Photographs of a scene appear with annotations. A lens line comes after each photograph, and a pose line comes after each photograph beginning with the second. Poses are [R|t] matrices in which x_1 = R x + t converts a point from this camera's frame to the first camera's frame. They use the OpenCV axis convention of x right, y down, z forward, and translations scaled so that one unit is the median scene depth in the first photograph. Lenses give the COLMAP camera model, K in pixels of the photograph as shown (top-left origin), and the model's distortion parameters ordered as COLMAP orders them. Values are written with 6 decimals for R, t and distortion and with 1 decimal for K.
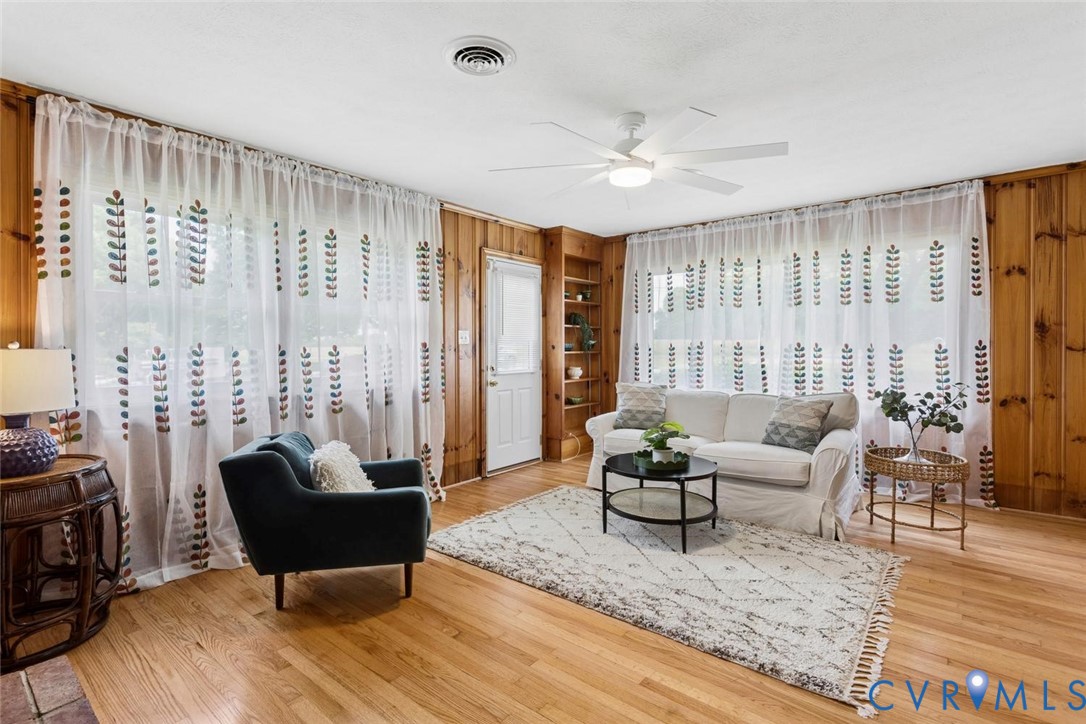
lens RADIAL K [[519.4, 0, 532.0], [0, 519.4, 345.6], [0, 0, 1]] dist [0.002313, -0.000164]
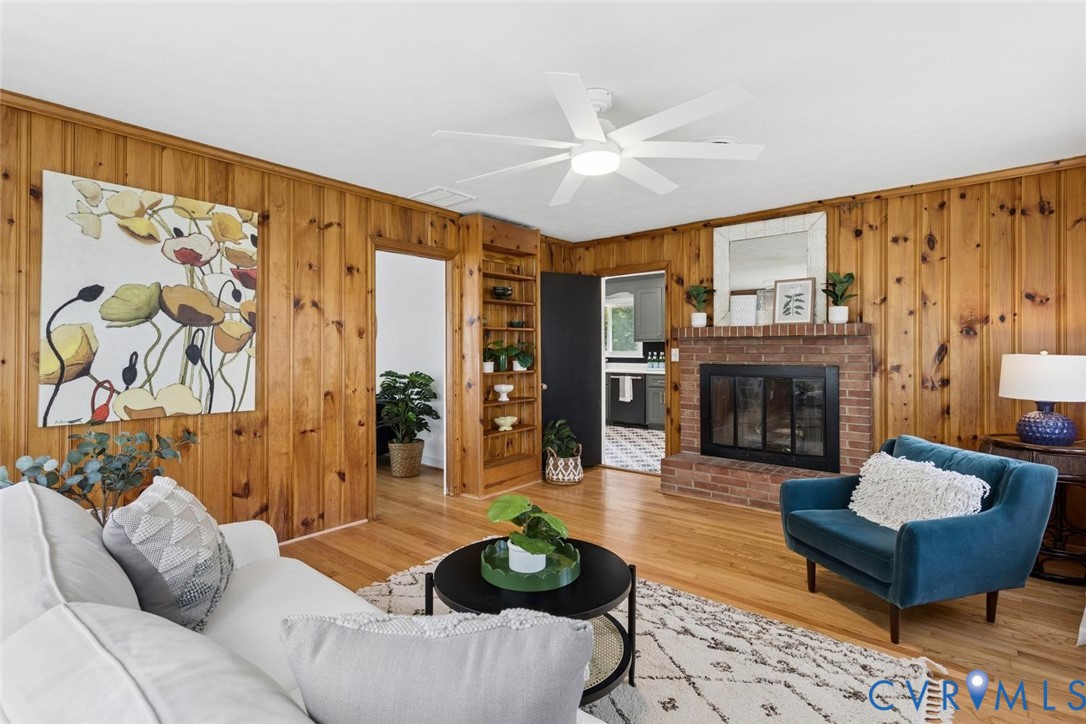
lens RADIAL K [[519.4, 0, 532.0], [0, 519.4, 345.6], [0, 0, 1]] dist [0.002313, -0.000164]
pose [[-0.999964, 0.005290, 0.006570, 0.245922], [0.005244, 0.999961, -0.007078, -0.011548], [-0.006607, -0.007043, -0.999953, 1.577942]]
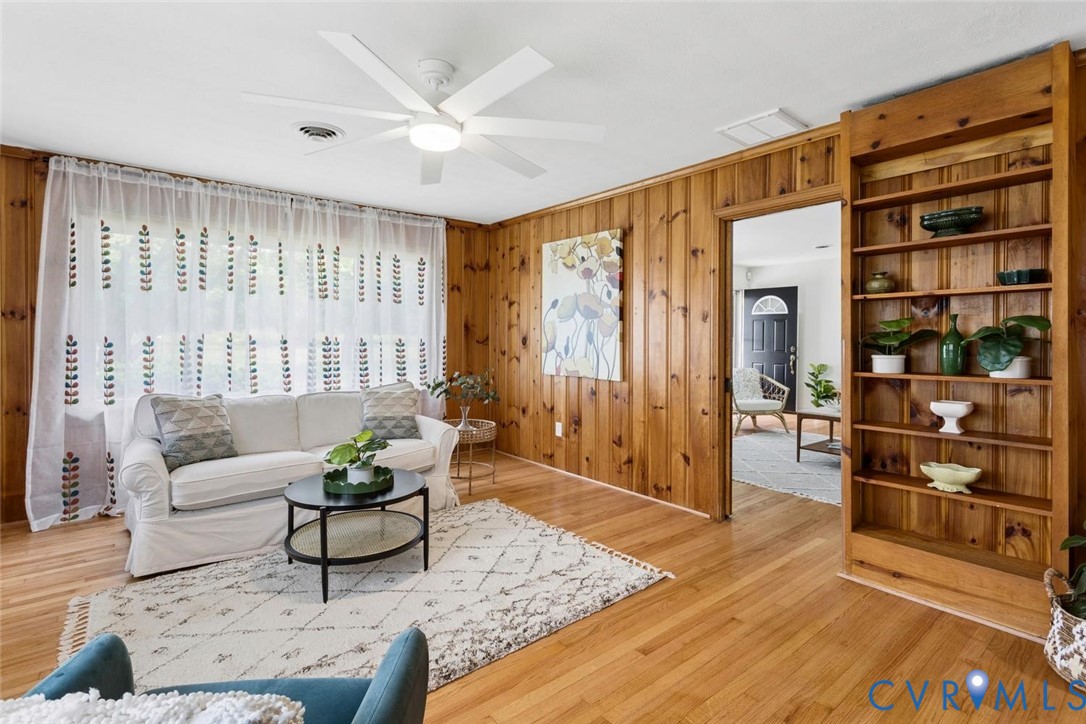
lens RADIAL K [[519.4, 0, 532.0], [0, 519.4, 345.6], [0, 0, 1]] dist [0.002313, -0.000164]
pose [[0.194083, -0.010437, 0.980930, -0.502935], [-0.001829, 0.999938, 0.011001, -0.000807], [-0.980983, -0.003929, 0.194052, 0.580049]]
